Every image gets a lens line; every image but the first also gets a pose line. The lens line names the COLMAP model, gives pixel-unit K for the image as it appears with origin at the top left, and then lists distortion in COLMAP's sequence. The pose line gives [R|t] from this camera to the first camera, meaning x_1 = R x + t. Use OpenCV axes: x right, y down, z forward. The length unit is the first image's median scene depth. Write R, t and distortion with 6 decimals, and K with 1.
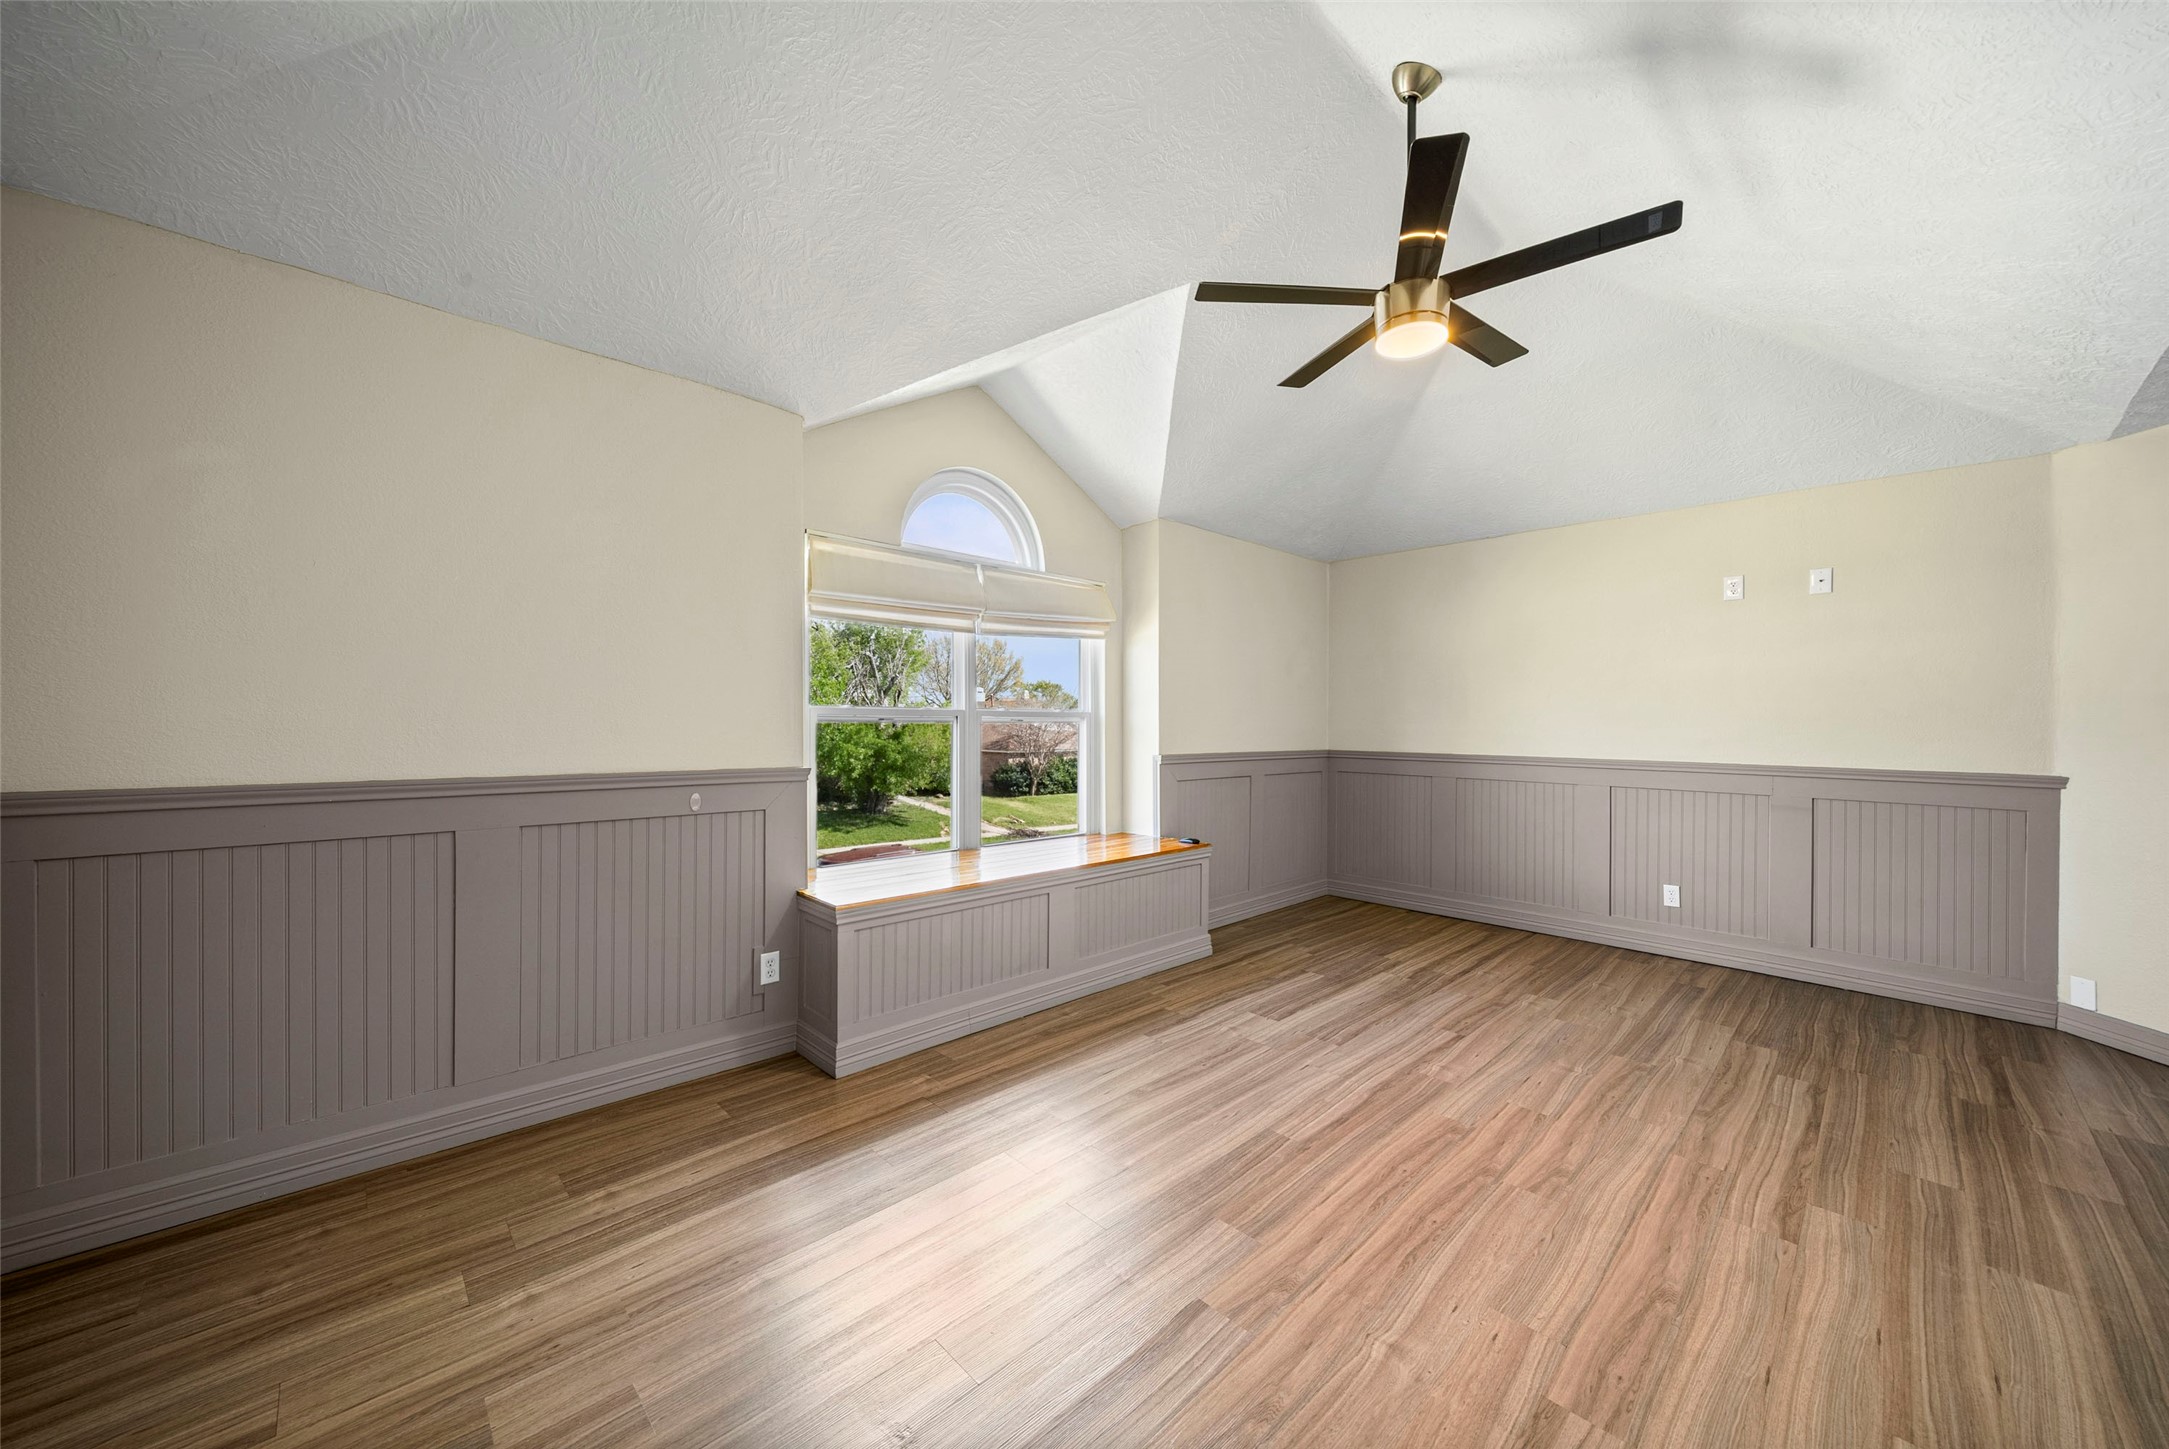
lens RADIAL K [[774.1, 0, 1090.7], [0, 774.1, 714.8], [0, 0, 1]] dist [-0.006514, 0.000173]
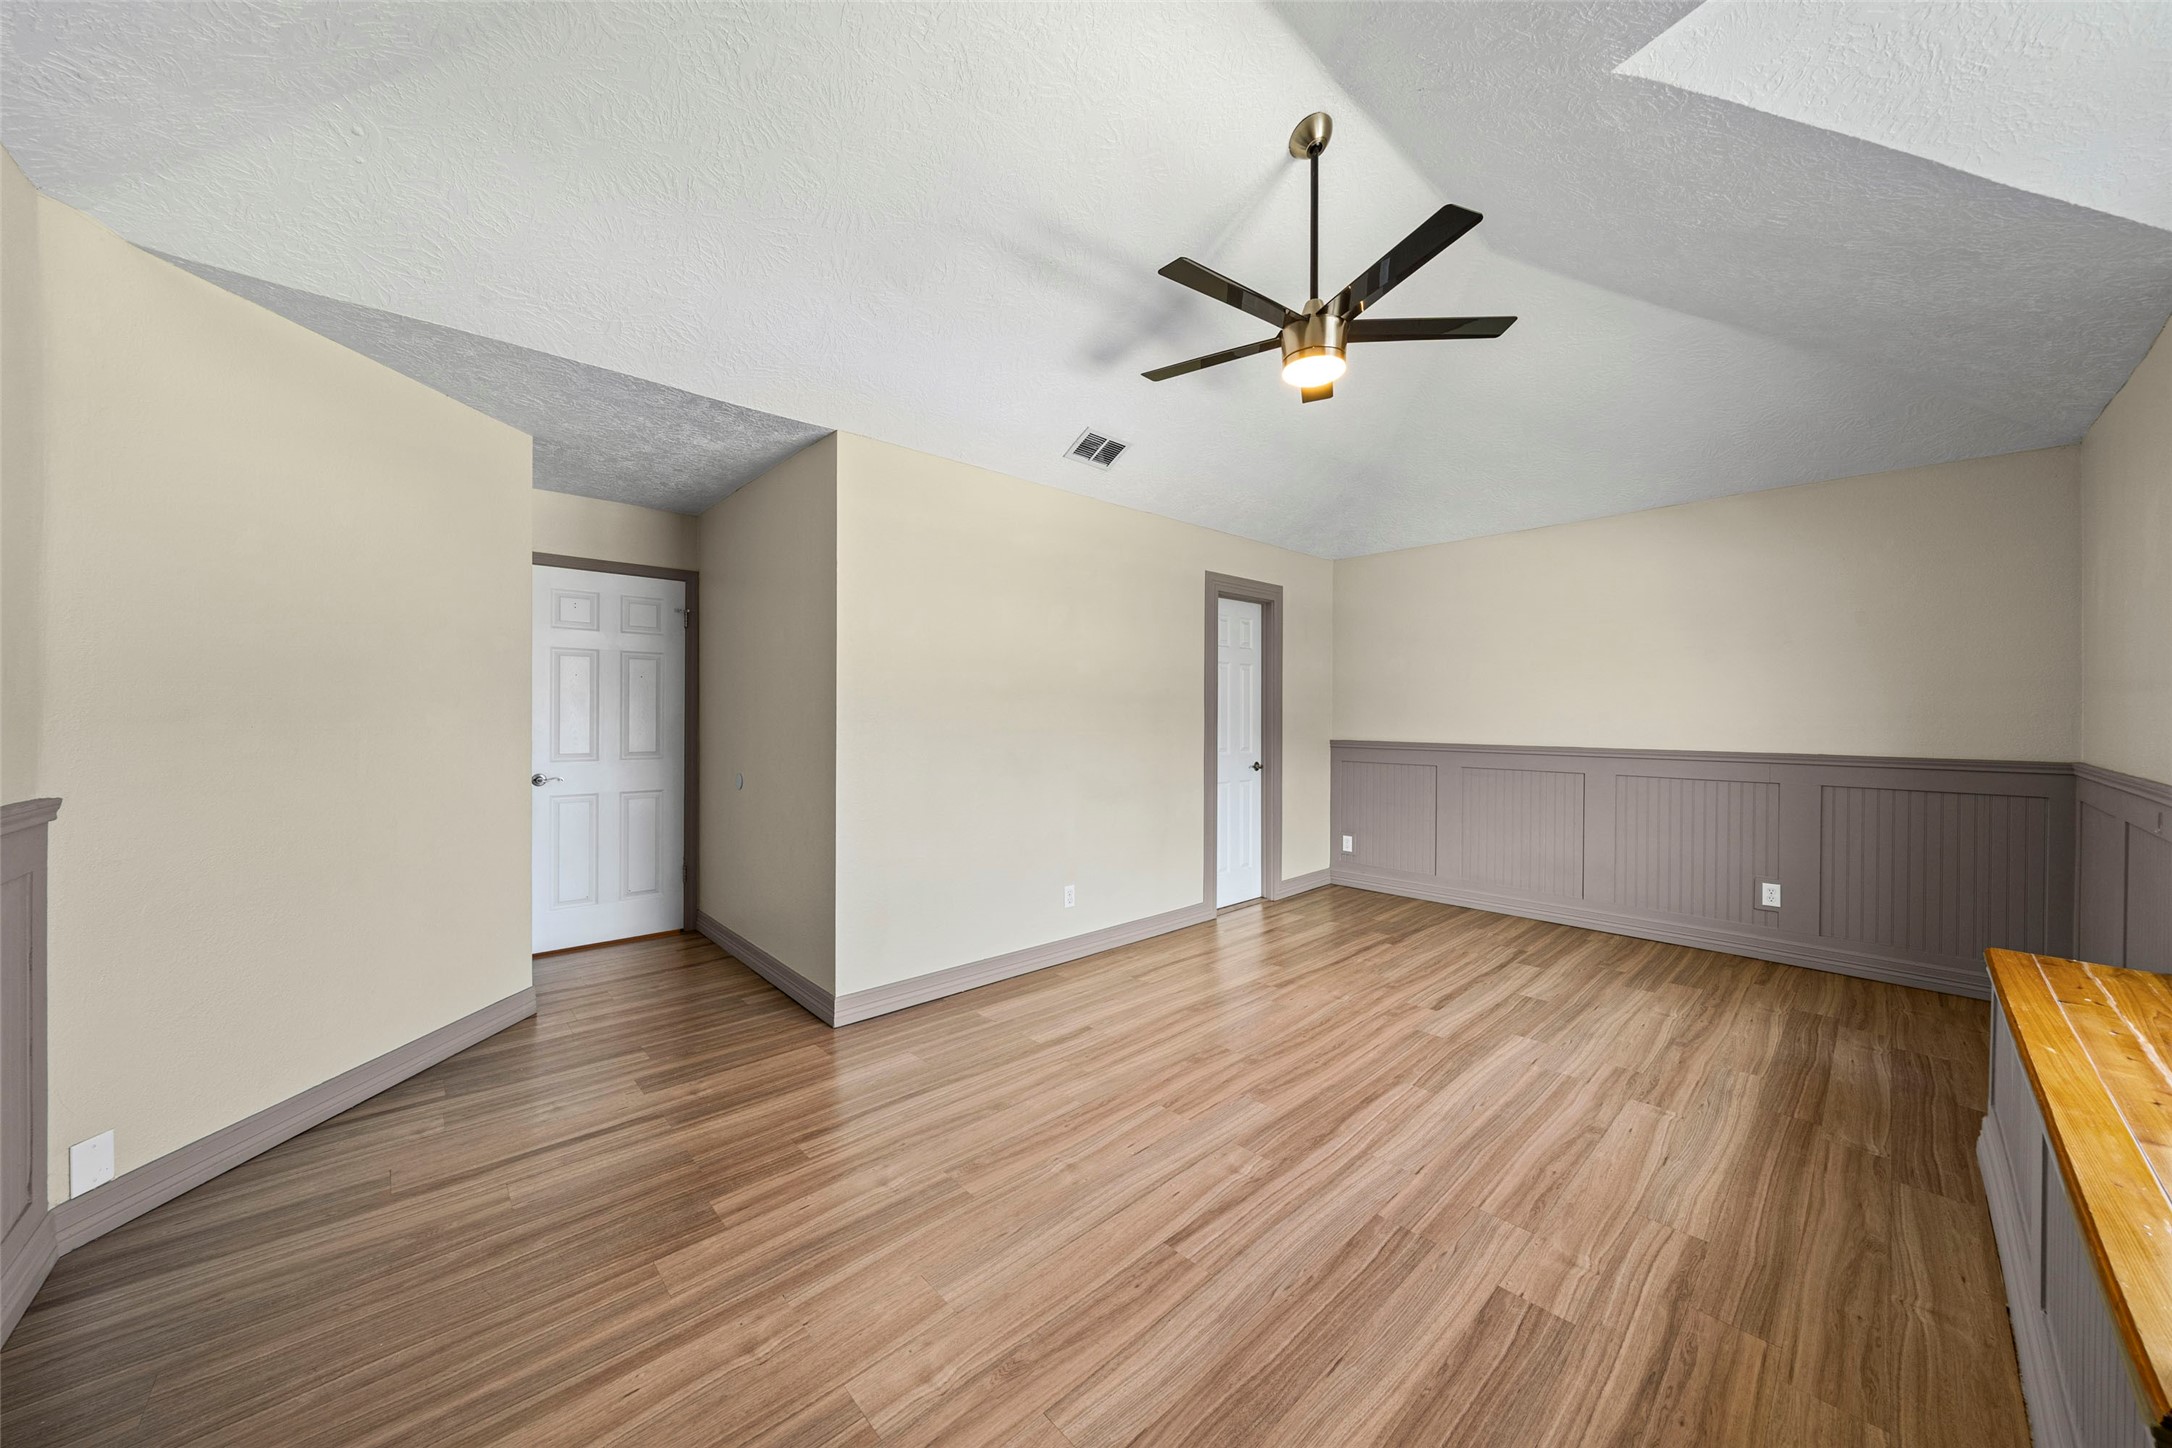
lens RADIAL K [[775.1, 0, 1075.2], [0, 775.1, 727.5], [0, 0, 1]] dist [-0.006514, 0.000173]
pose [[-0.999608, -0.014233, 0.024108, 0.634515], [-0.014002, 0.999855, 0.009706, 0.017840], [-0.024243, 0.009365, -0.999662, 1.852527]]
